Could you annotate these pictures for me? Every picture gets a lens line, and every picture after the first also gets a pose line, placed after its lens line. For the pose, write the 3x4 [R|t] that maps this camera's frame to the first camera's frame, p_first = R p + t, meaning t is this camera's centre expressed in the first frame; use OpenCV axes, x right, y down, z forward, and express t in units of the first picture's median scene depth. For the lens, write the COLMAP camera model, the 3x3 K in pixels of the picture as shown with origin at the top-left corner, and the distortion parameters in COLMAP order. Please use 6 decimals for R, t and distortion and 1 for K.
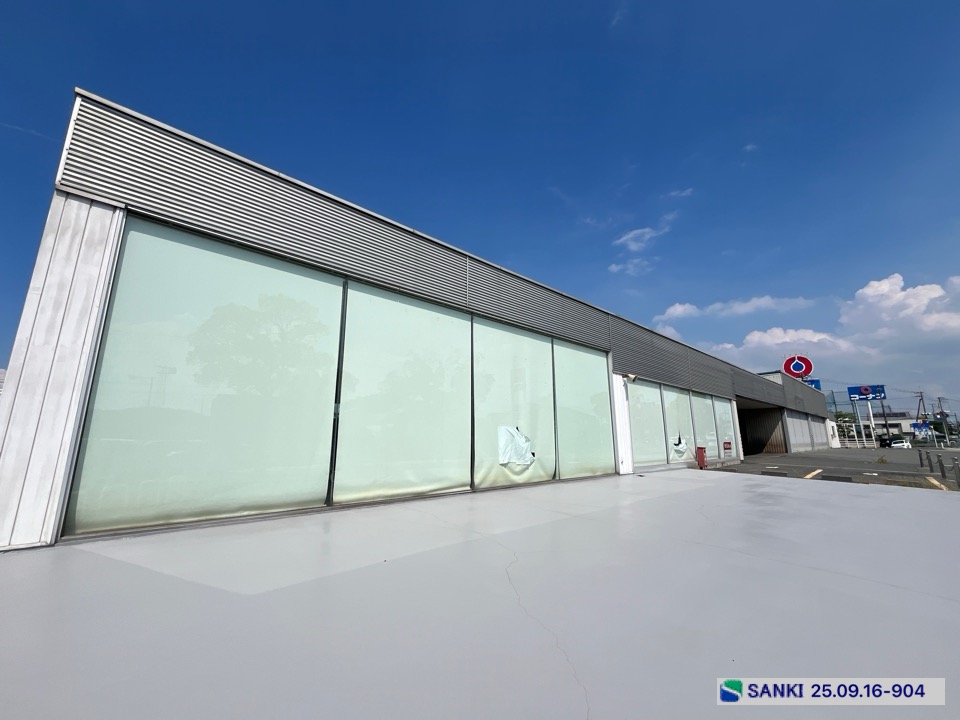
lens RADIAL K [[394.8, 0, 476.6], [0, 394.8, 361.0], [0, 0, 1]] dist [0.000805, 0.000152]
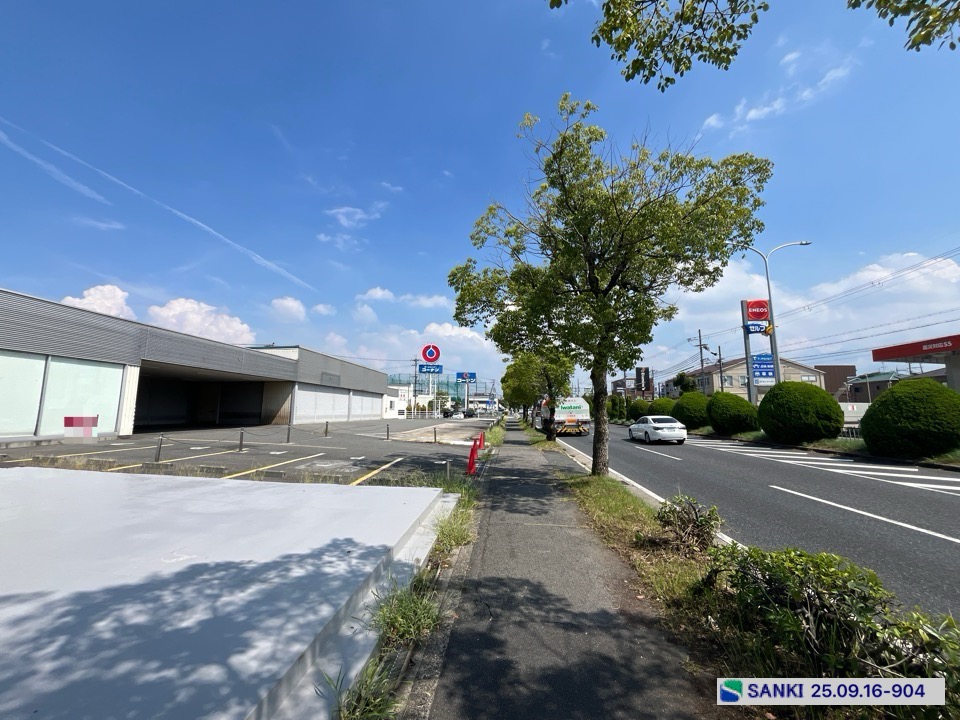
lens RADIAL K [[388.9, 0, 475.4], [0, 388.9, 352.0], [0, 0, 1]] dist [-0.000968, 0.000101]
pose [[0.741504, 0.109597, 0.661937, 0.364524], [-0.142010, 0.989854, -0.004811, -0.018078], [-0.655748, -0.090434, 0.749544, -0.063829]]
